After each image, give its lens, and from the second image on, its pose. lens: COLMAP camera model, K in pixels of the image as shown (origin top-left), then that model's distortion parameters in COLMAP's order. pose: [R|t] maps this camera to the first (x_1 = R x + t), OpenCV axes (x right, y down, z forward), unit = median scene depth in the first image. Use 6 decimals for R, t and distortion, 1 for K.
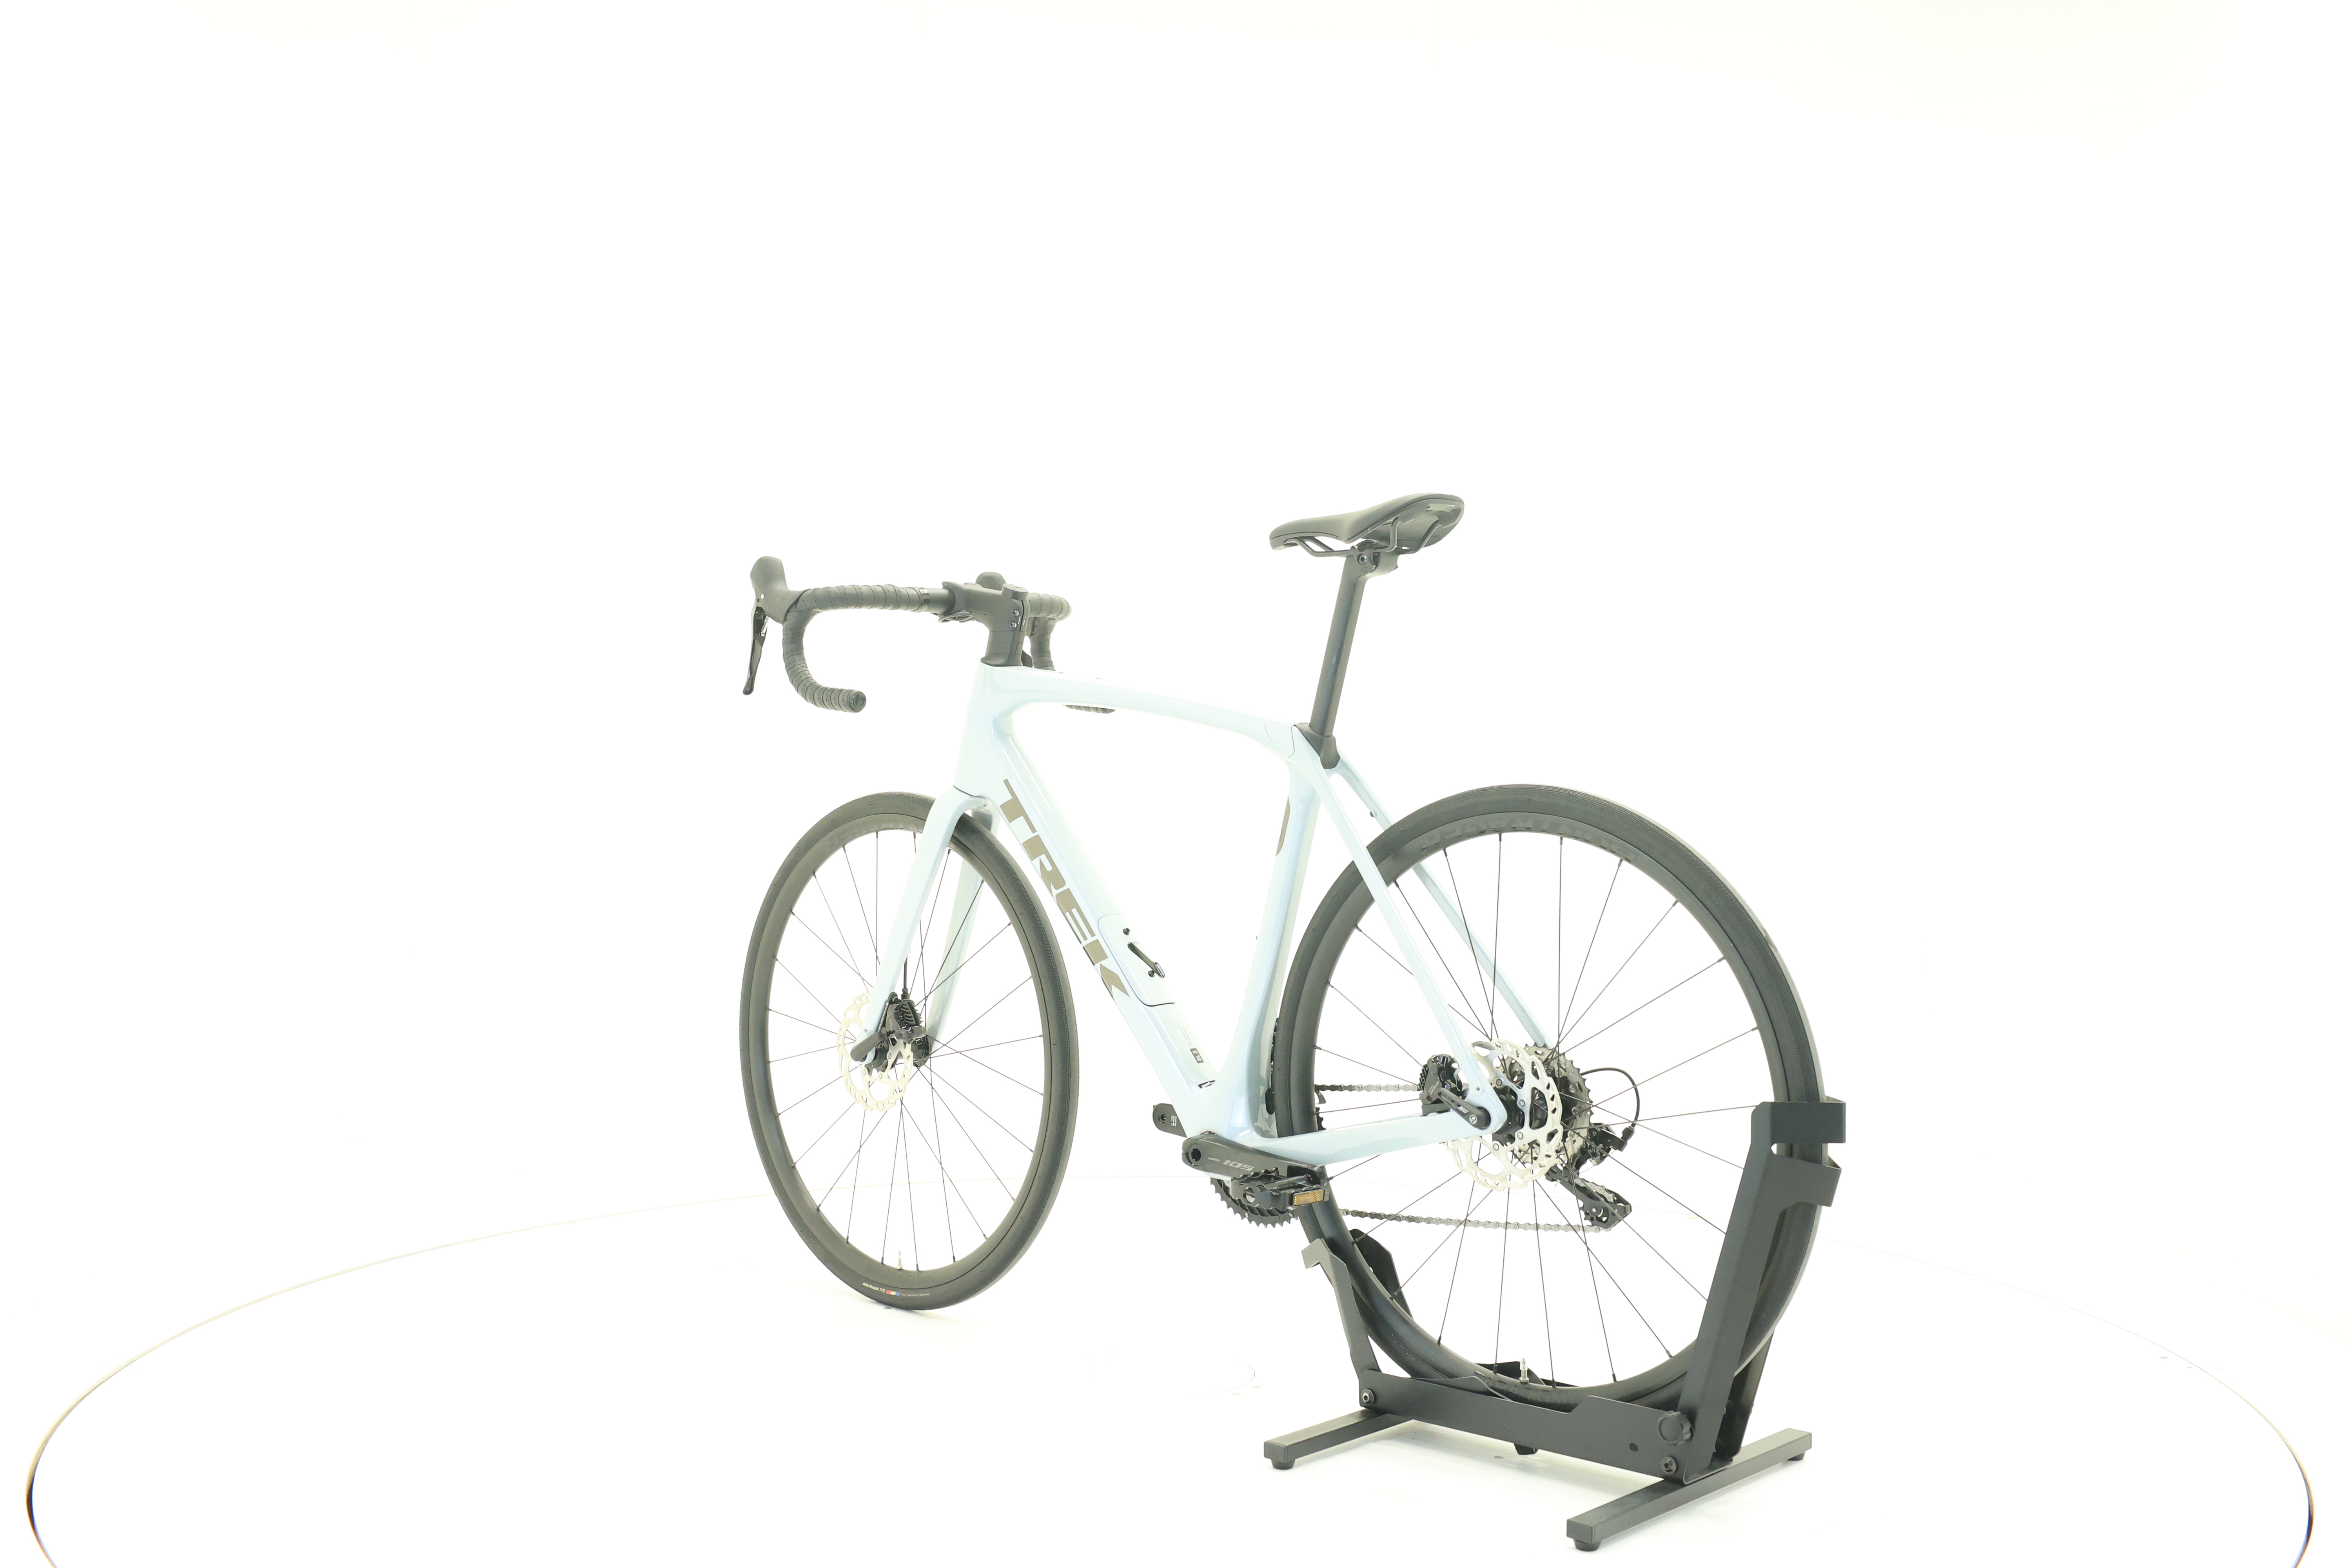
lens RADIAL K [[2486.7, 0, 1162.7], [0, 2486.7, 786.2], [0, 0, 1]] dist [0.083343, 0.000000]
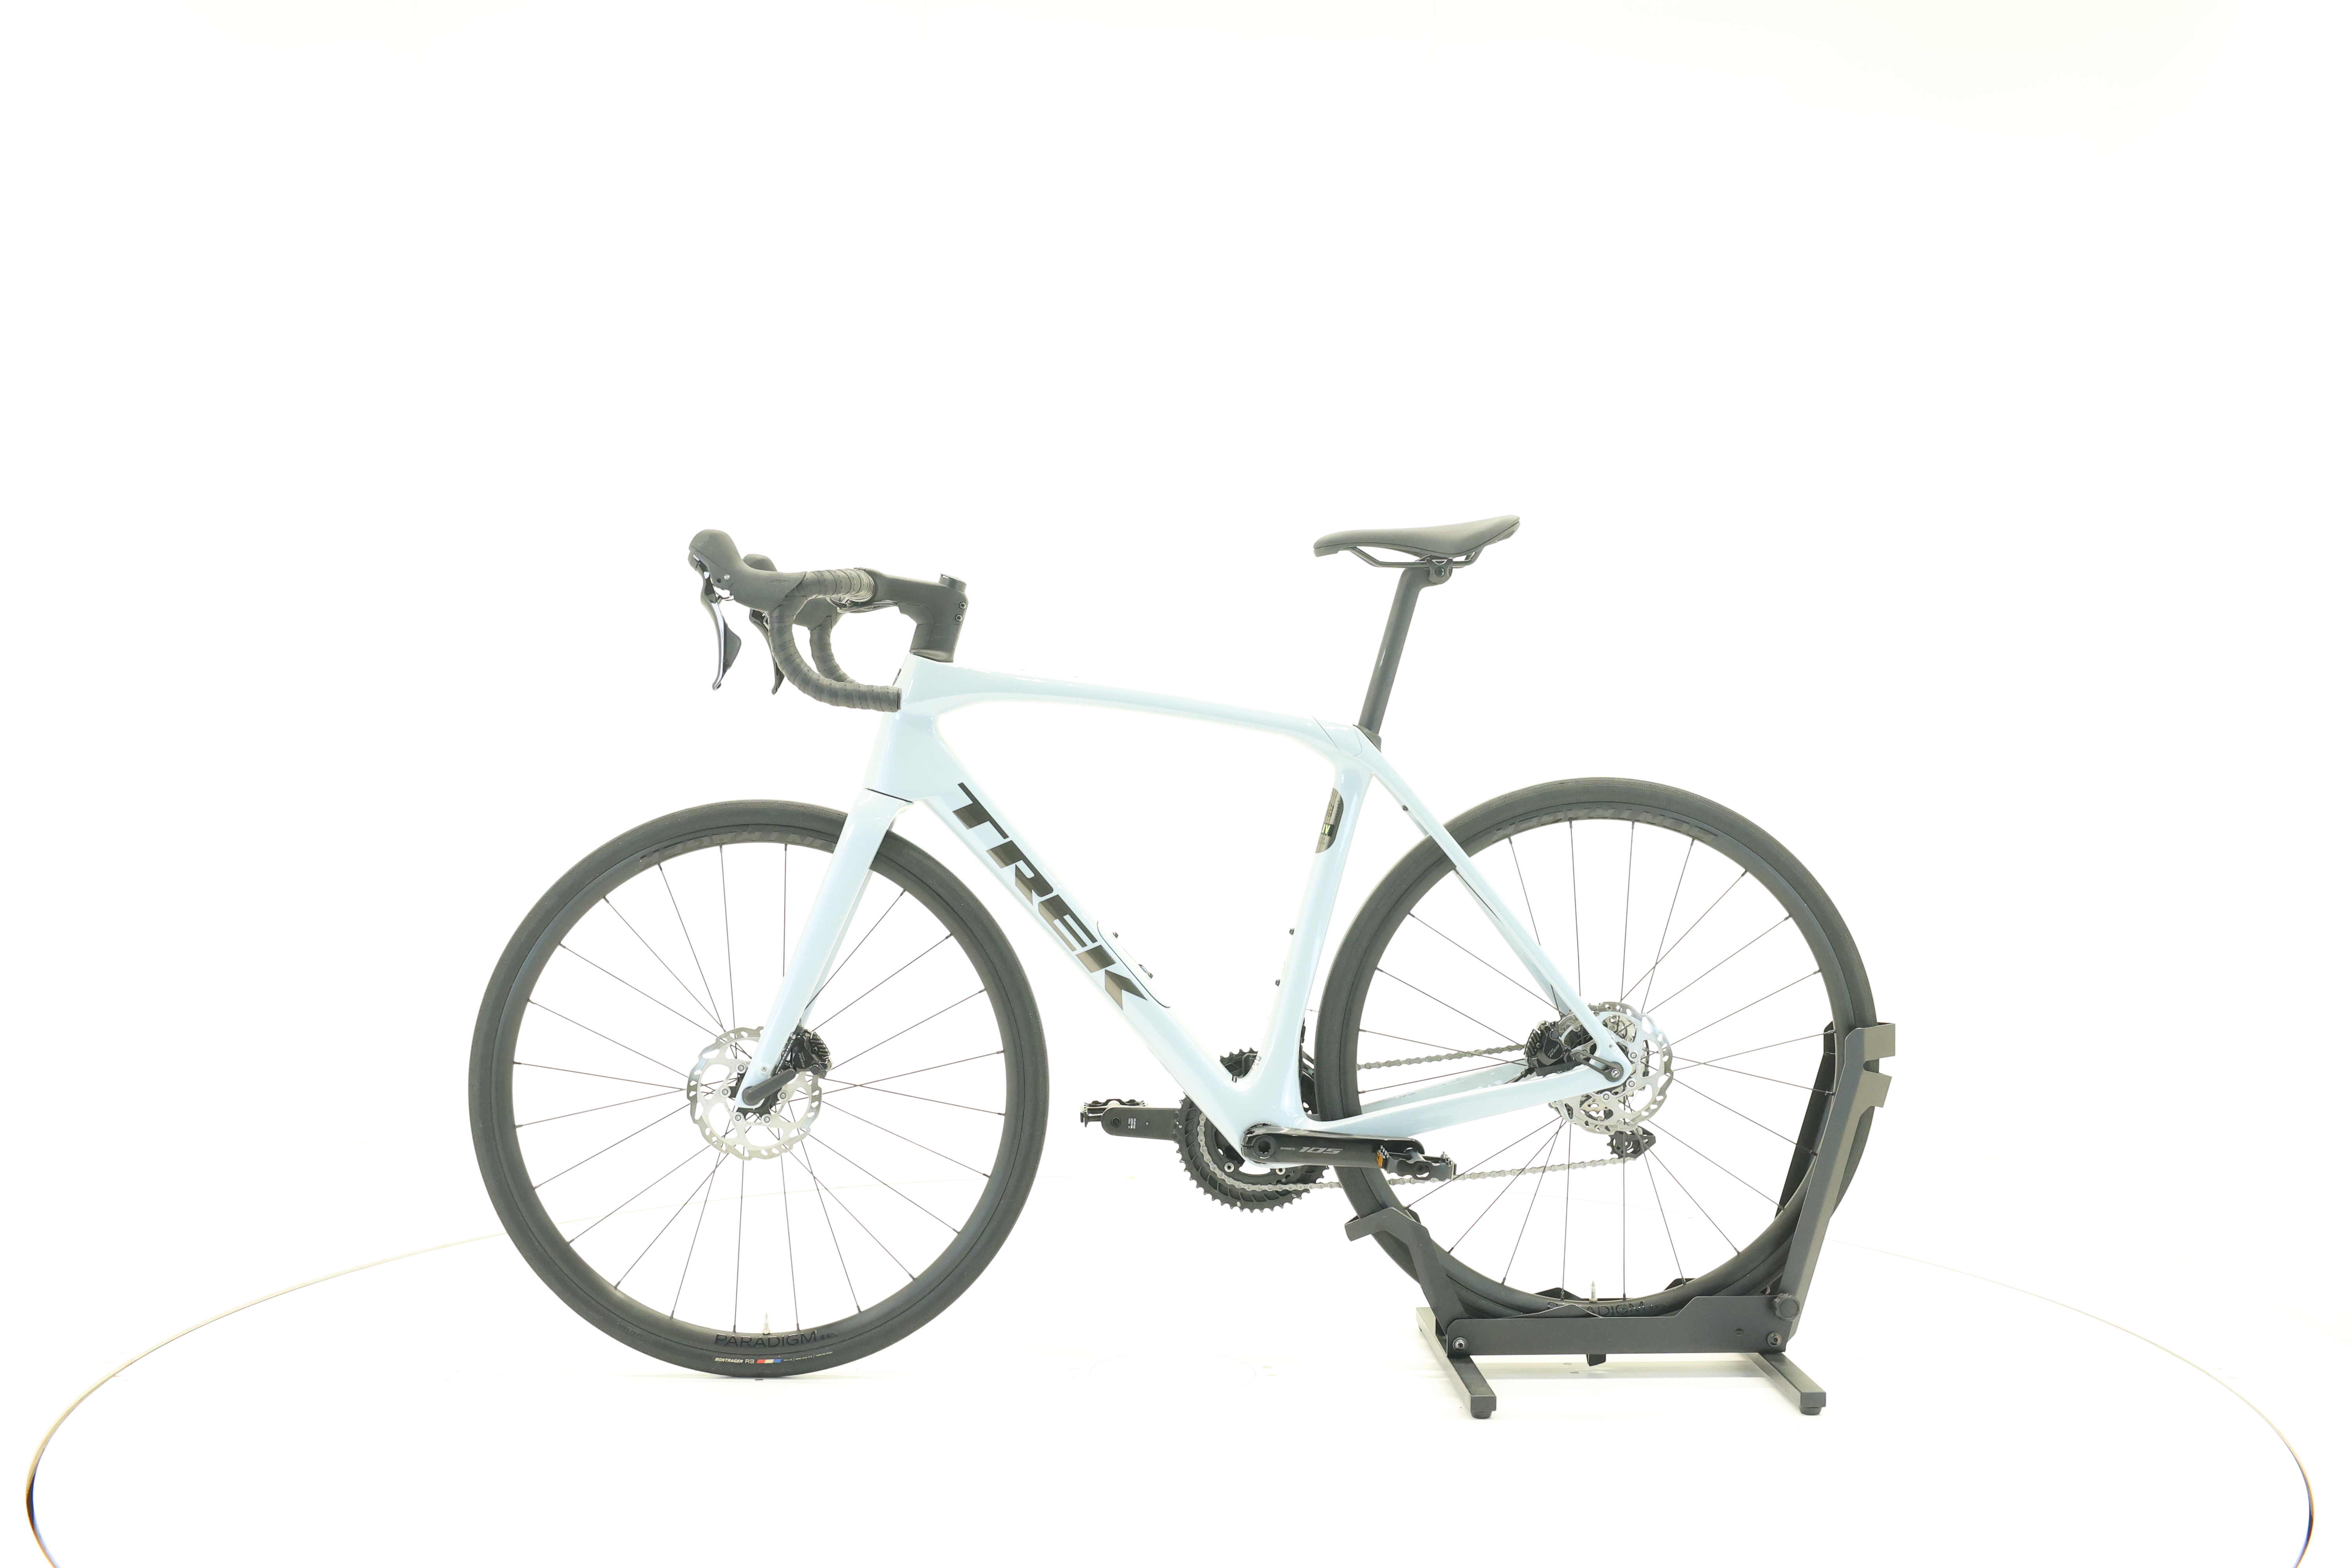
lens RADIAL K [[2486.7, 0, 1162.7], [0, 2486.7, 786.4], [0, 0, 1]] dist [0.083343, 0.000000]
pose [[0.701697, -0.016897, 0.712275, -0.750423], [0.016549, 0.999836, 0.007415, -0.007766], [-0.712283, 0.006584, 0.701861, 0.315059]]
